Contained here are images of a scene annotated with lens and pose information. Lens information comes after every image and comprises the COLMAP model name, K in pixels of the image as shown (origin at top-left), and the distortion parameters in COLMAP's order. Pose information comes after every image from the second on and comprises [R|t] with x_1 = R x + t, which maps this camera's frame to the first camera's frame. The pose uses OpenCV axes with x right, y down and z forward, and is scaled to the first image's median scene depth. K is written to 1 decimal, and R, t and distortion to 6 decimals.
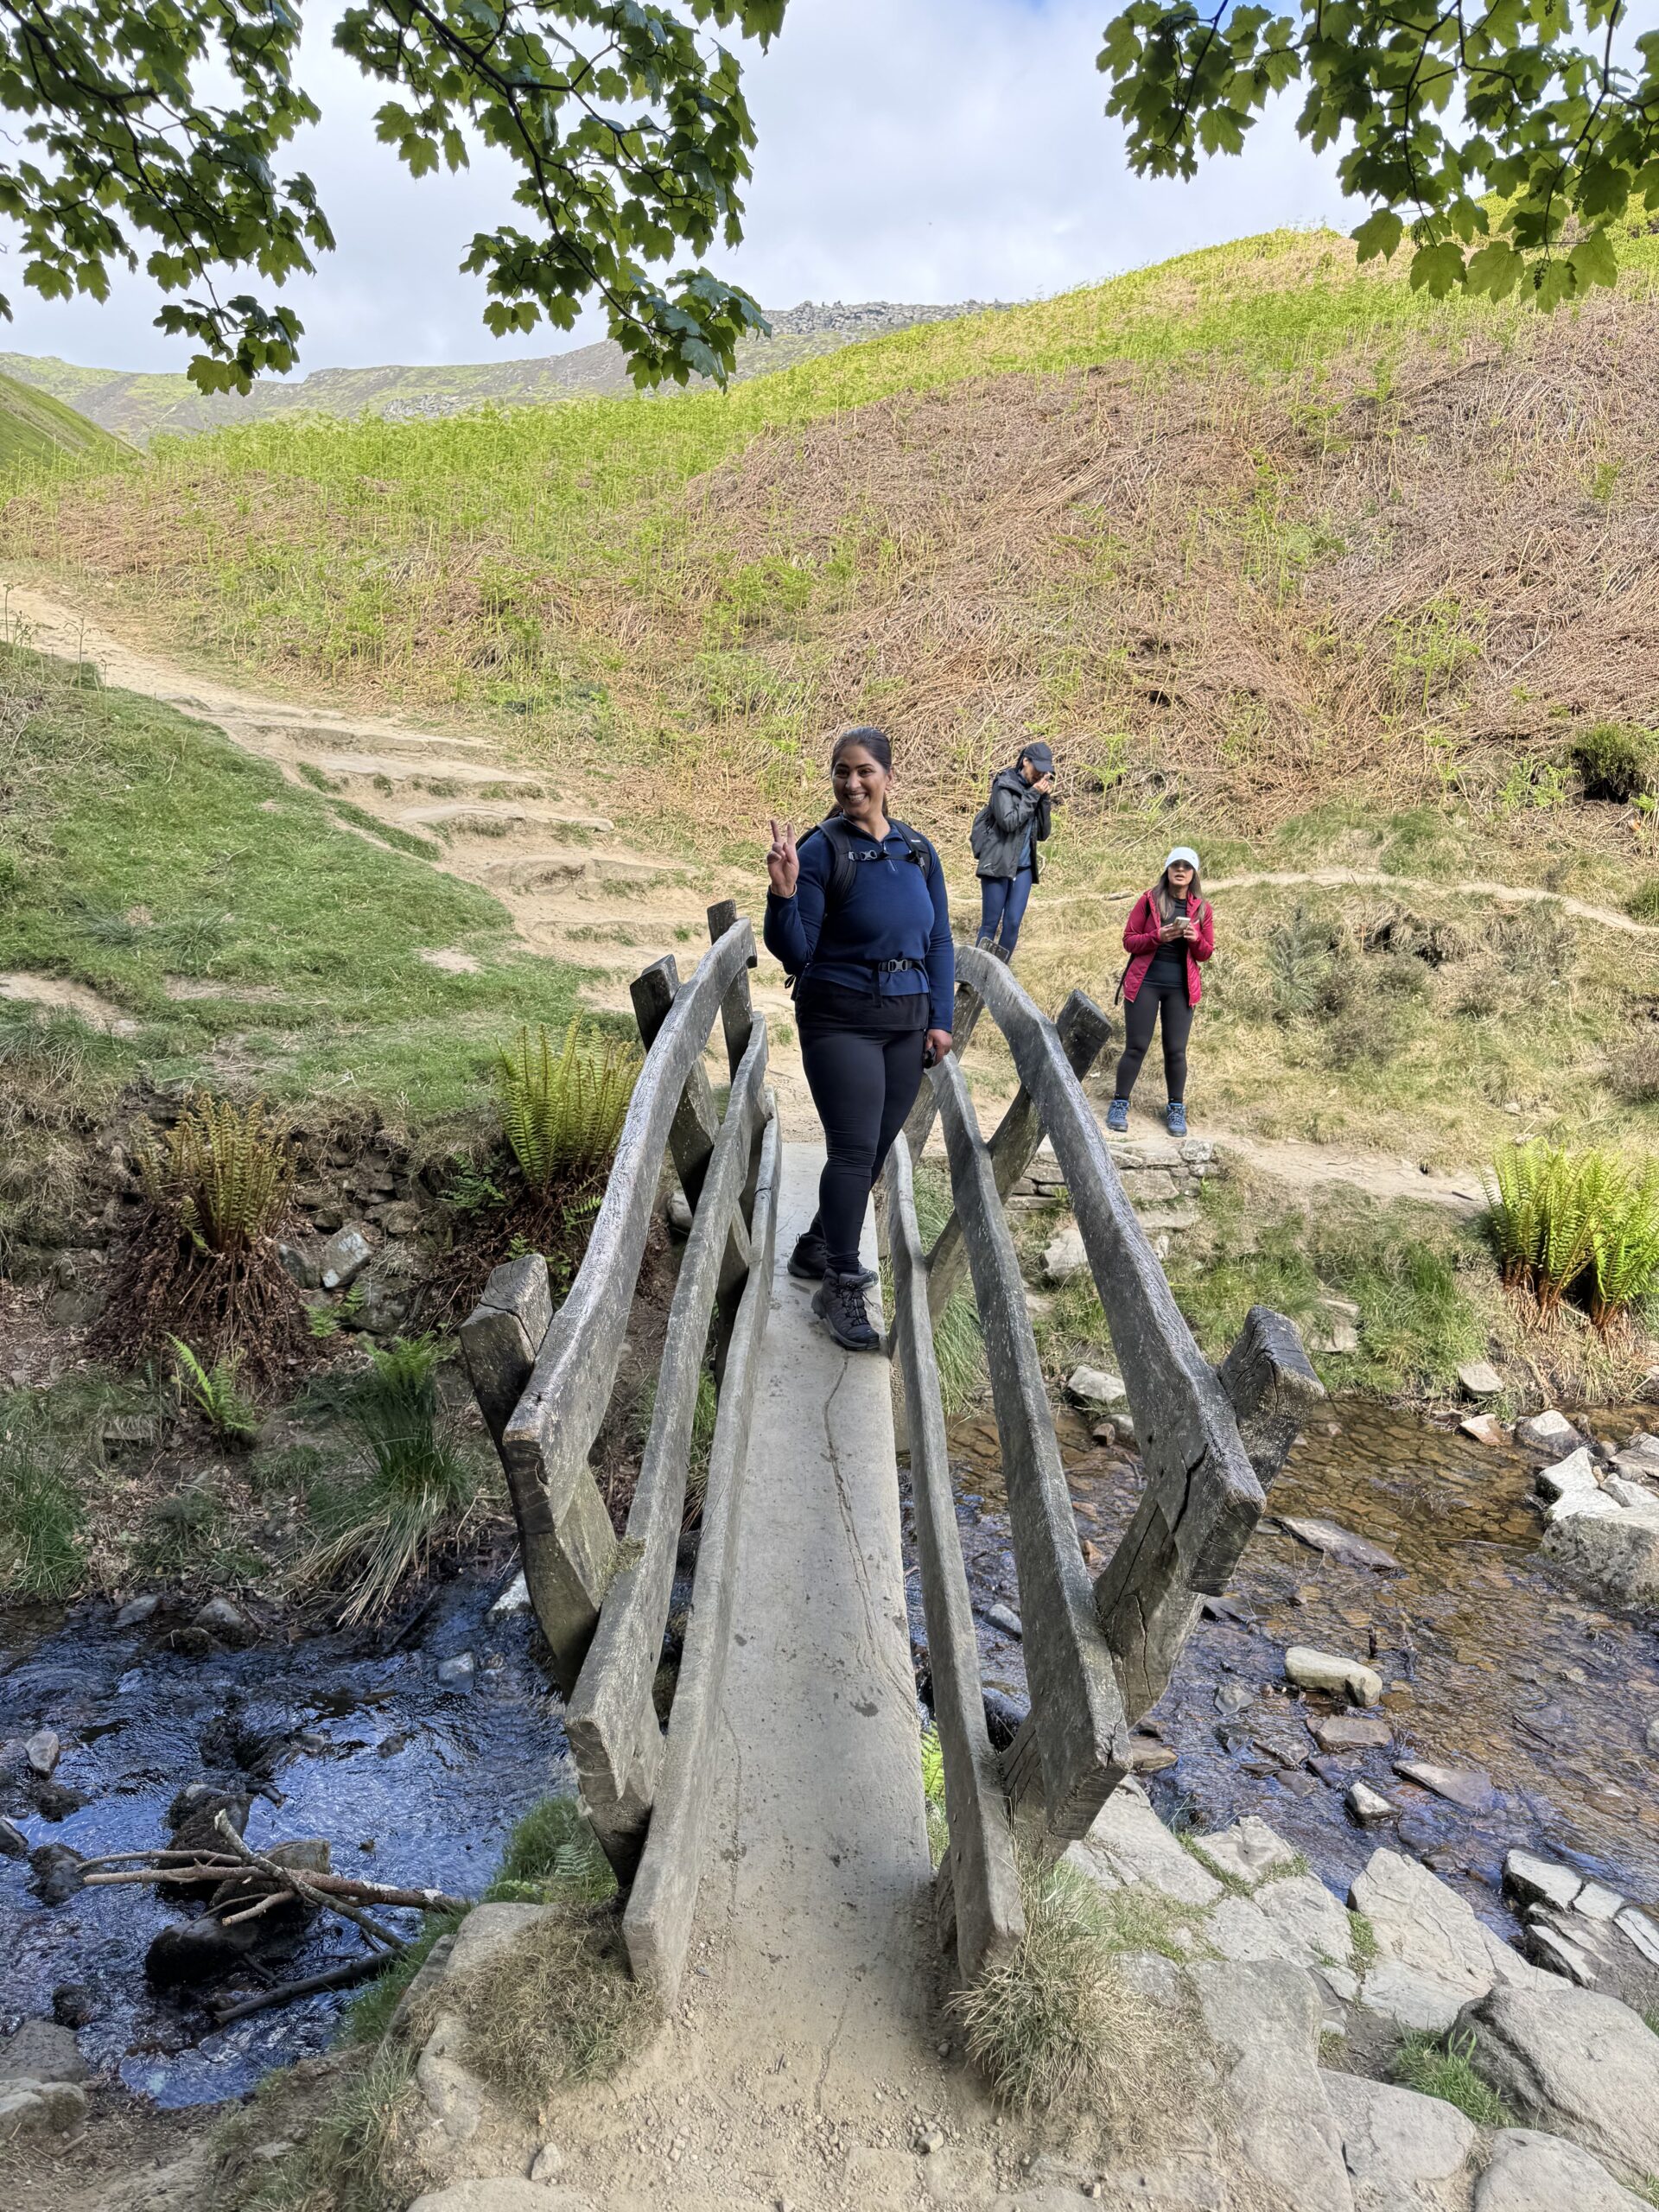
lens RADIAL K [[1559.1, 0, 826.8], [0, 1559.1, 1116.6], [0, 0, 1]] dist [0.032876, -0.041307]
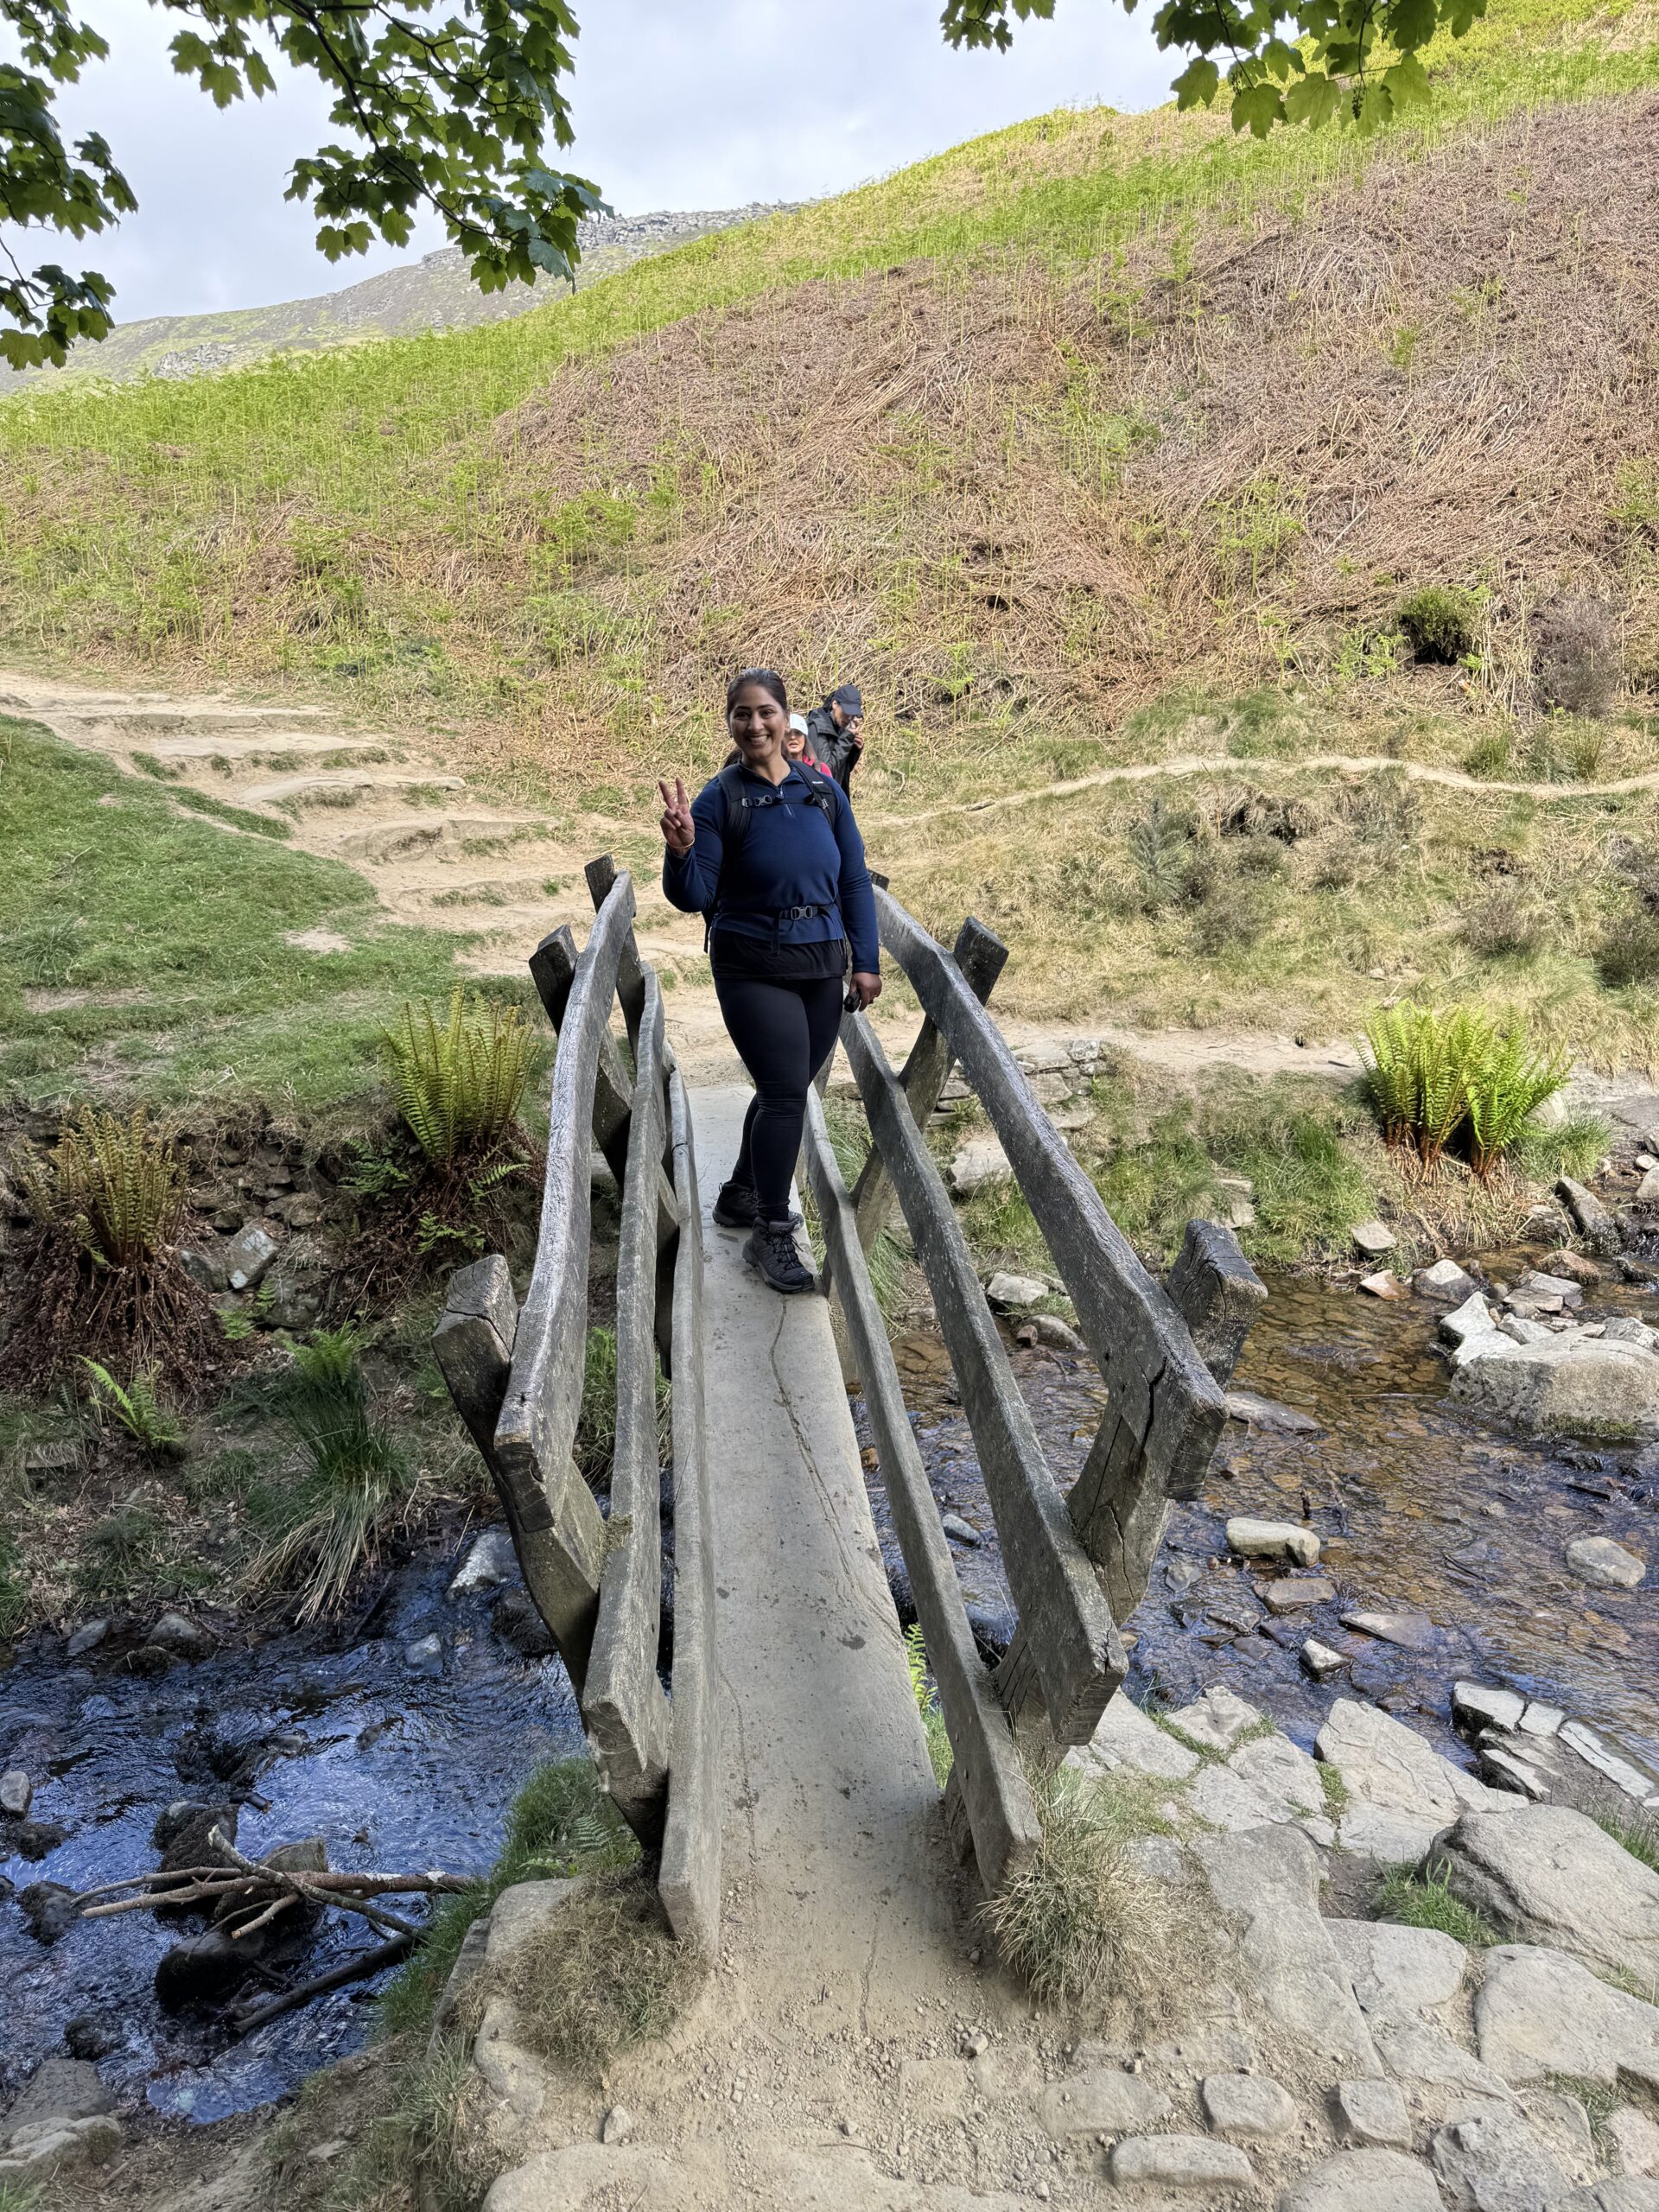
lens RADIAL K [[1557.8, 0, 817.9], [0, 1557.8, 1098.0], [0, 0, 1]] dist [0.045144, -0.060140]
pose [[0.990980, -0.114103, 0.070275, -0.012701], [0.111326, 0.992885, 0.042256, -0.010408], [-0.074597, -0.034052, 0.996632, -0.005952]]
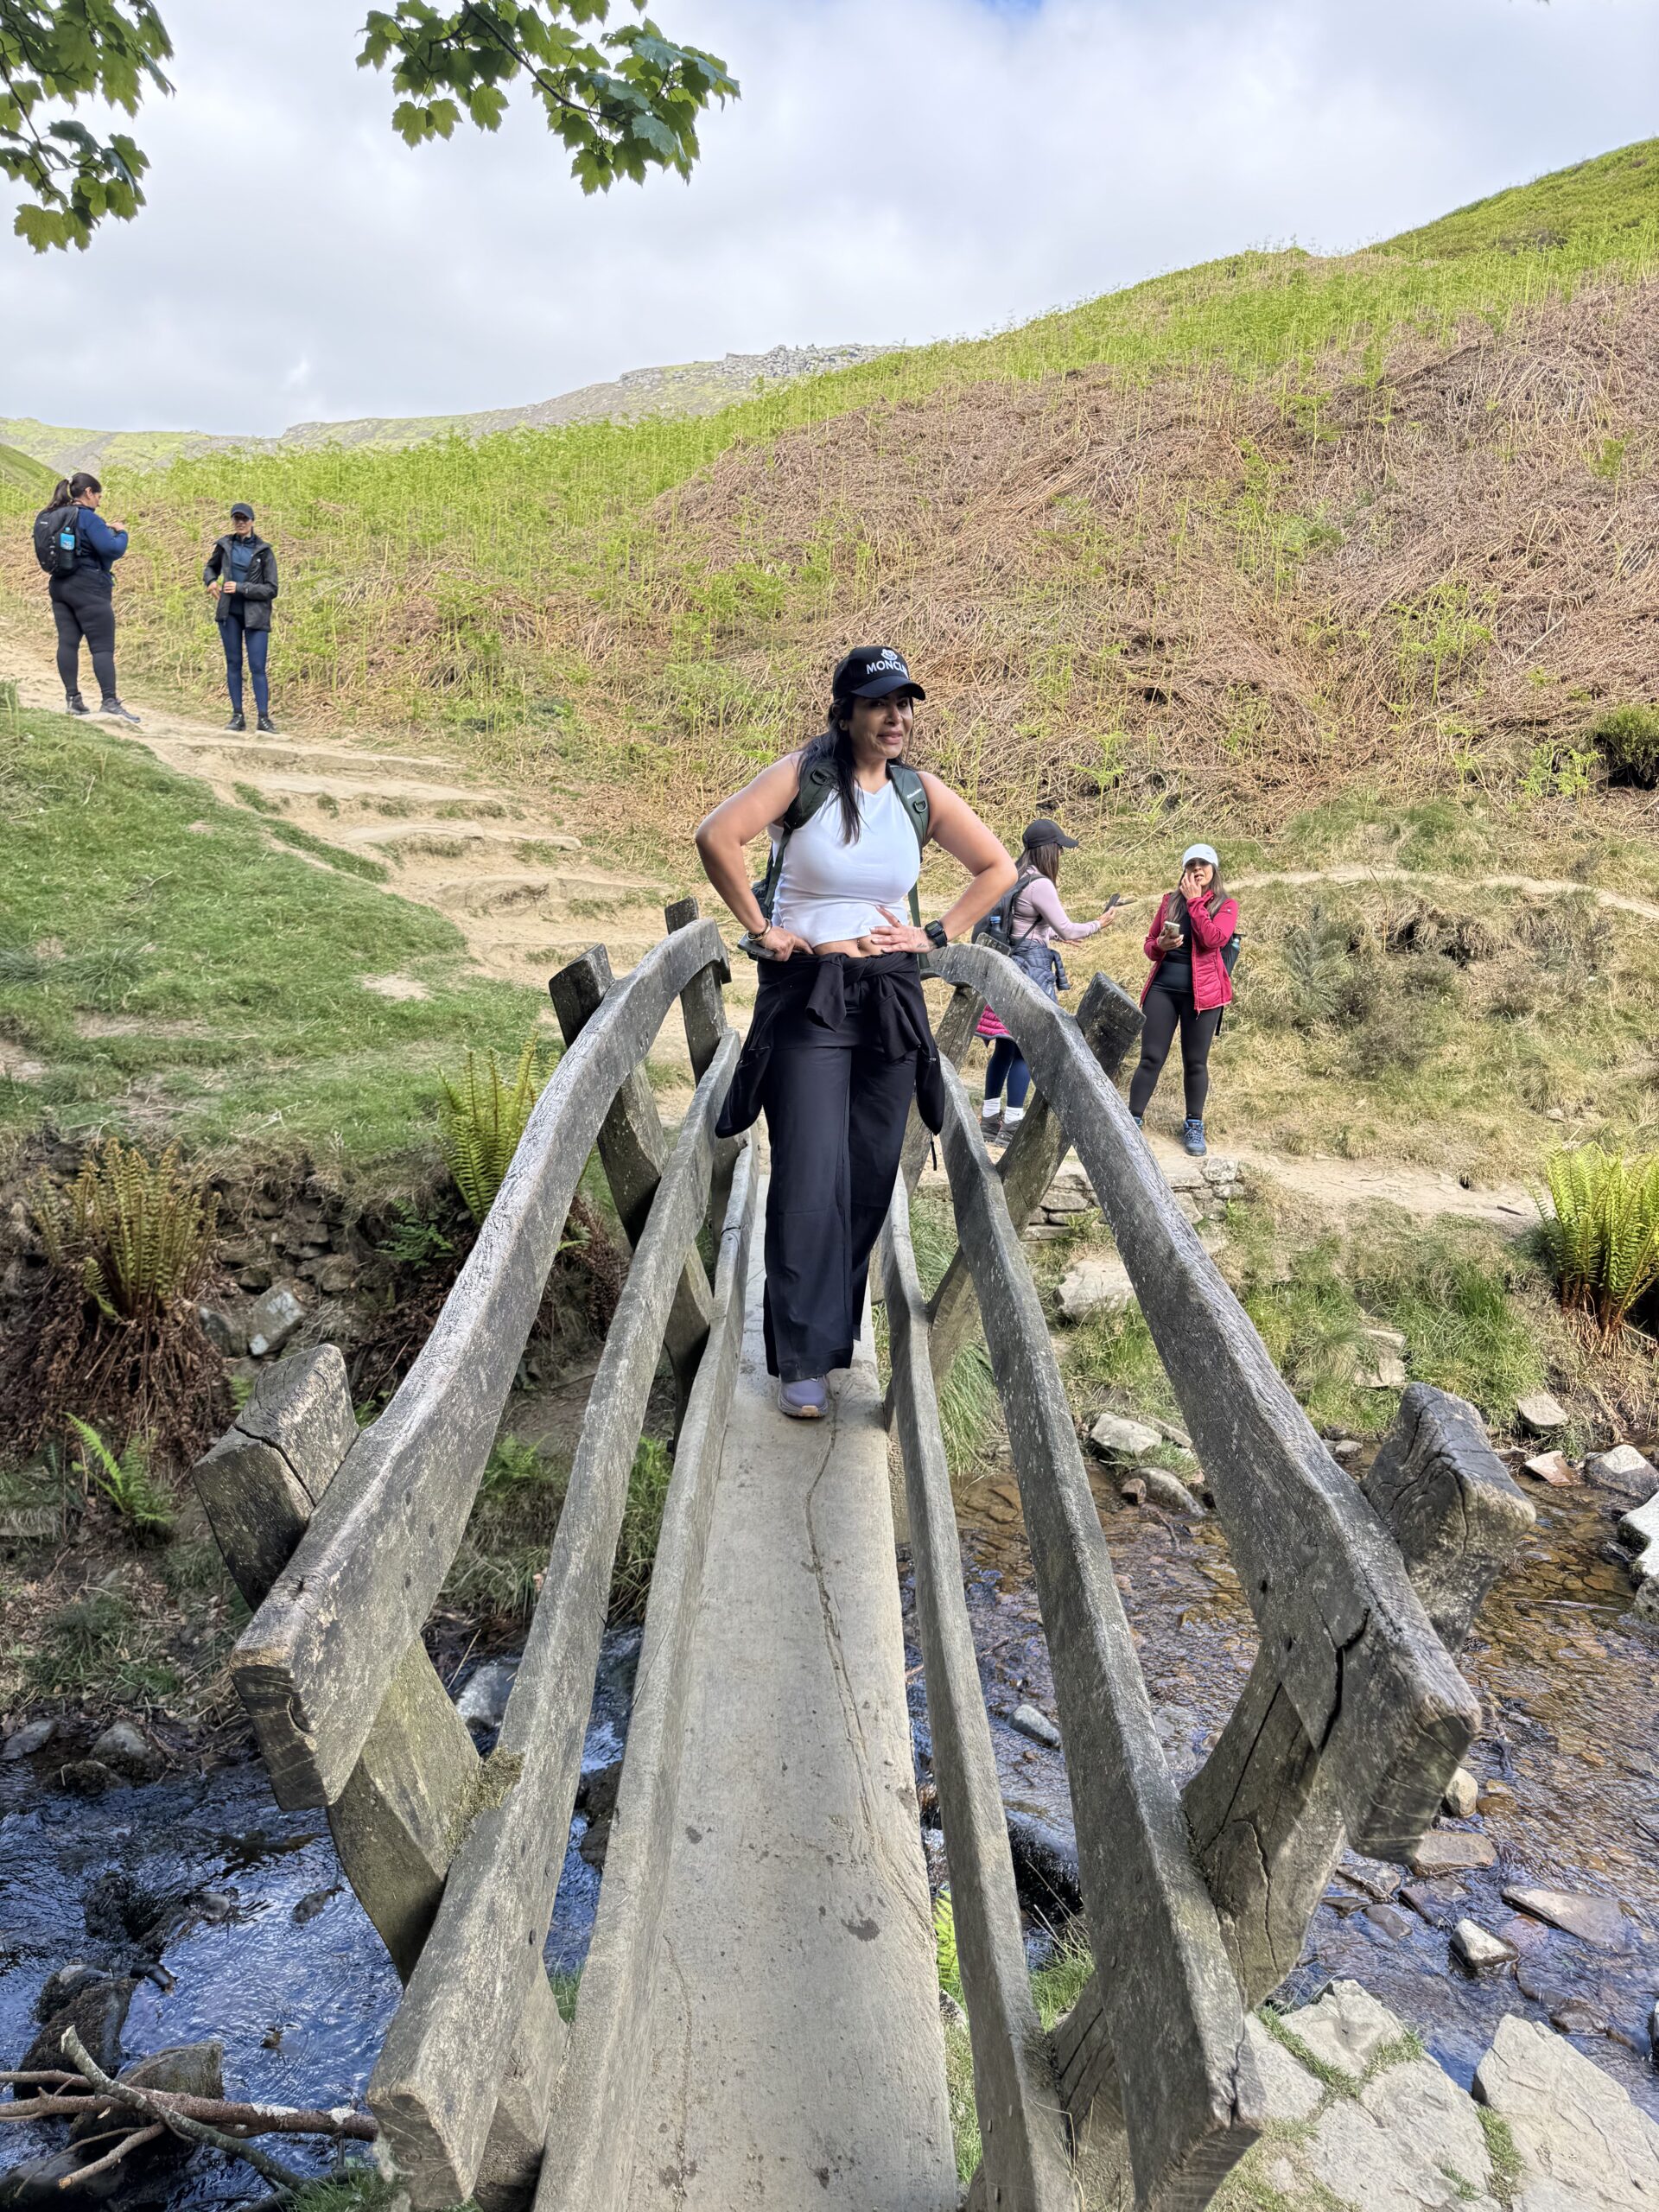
lens RADIAL K [[1540.5, 0, 849.8], [0, 1540.5, 1118.4], [0, 0, 1]] dist [0.027108, -0.030782]
pose [[0.999409, -0.030781, 0.015331, 0.008412], [0.031111, 0.999279, -0.021761, 0.004804], [-0.014650, 0.022225, 0.999646, 0.111624]]
